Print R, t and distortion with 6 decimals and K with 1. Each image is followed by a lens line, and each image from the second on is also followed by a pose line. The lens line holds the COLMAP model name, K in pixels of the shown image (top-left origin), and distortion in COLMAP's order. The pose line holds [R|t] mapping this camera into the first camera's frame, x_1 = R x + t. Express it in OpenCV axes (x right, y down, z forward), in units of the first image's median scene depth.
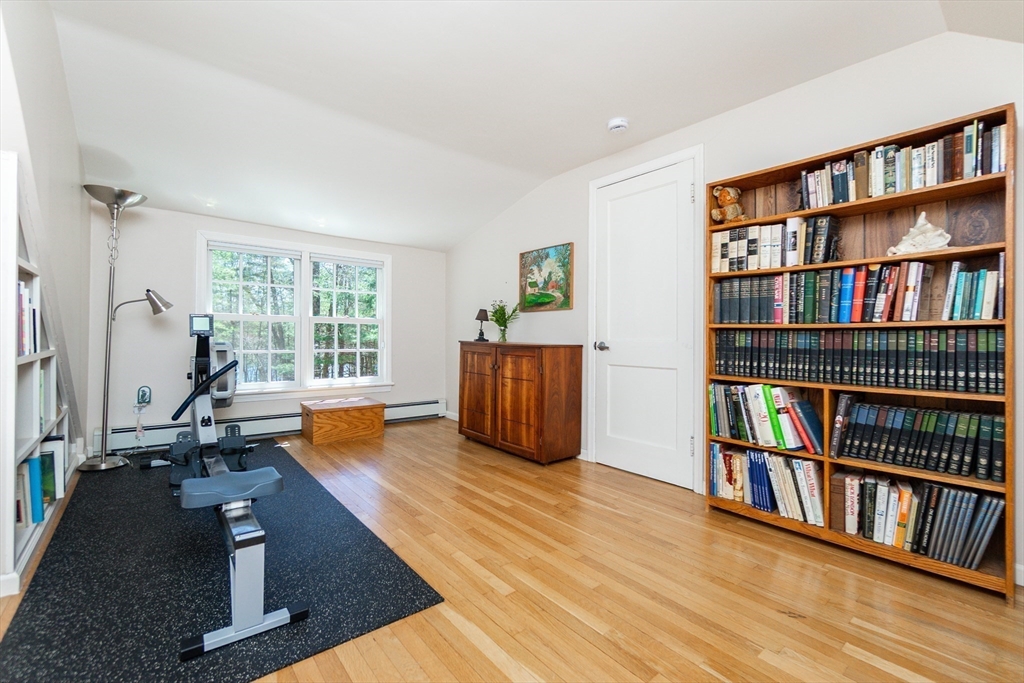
lens RADIAL K [[444.0, 0, 509.7], [0, 444.0, 338.6], [0, 0, 1]] dist [-0.012549, -0.000261]
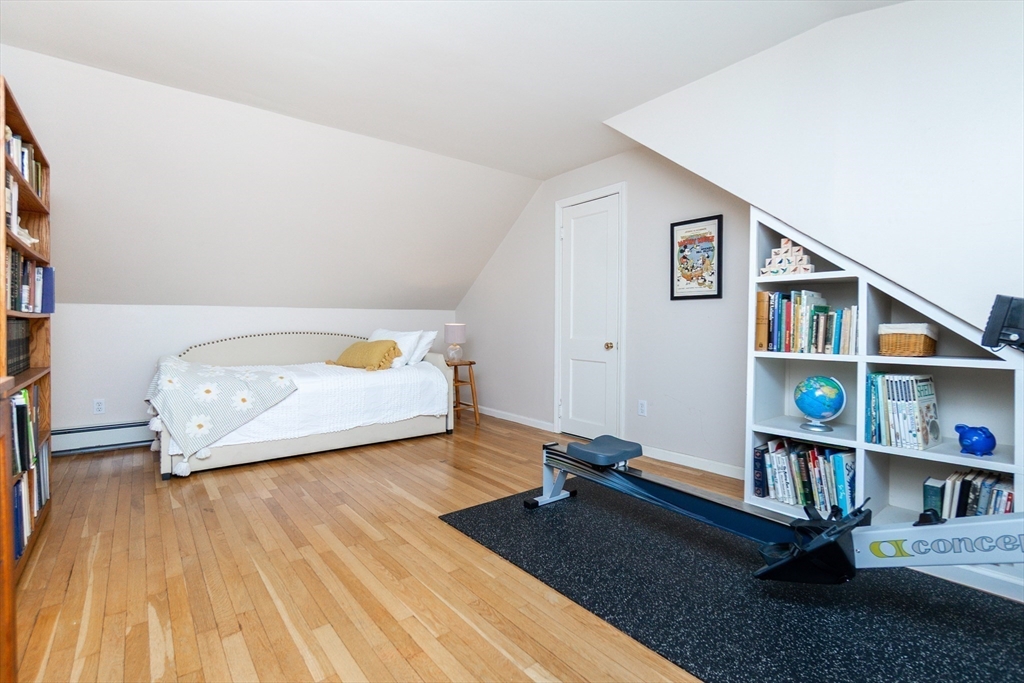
lens RADIAL K [[478.4, 0, 513.5], [0, 478.4, 338.7], [0, 0, 1]] dist [-0.006906, -0.001122]
pose [[-0.999927, -0.012082, 0.000676, -0.322722], [-0.012047, 0.999187, 0.038476, -0.031717], [-0.001141, 0.038465, -0.999259, 2.112354]]
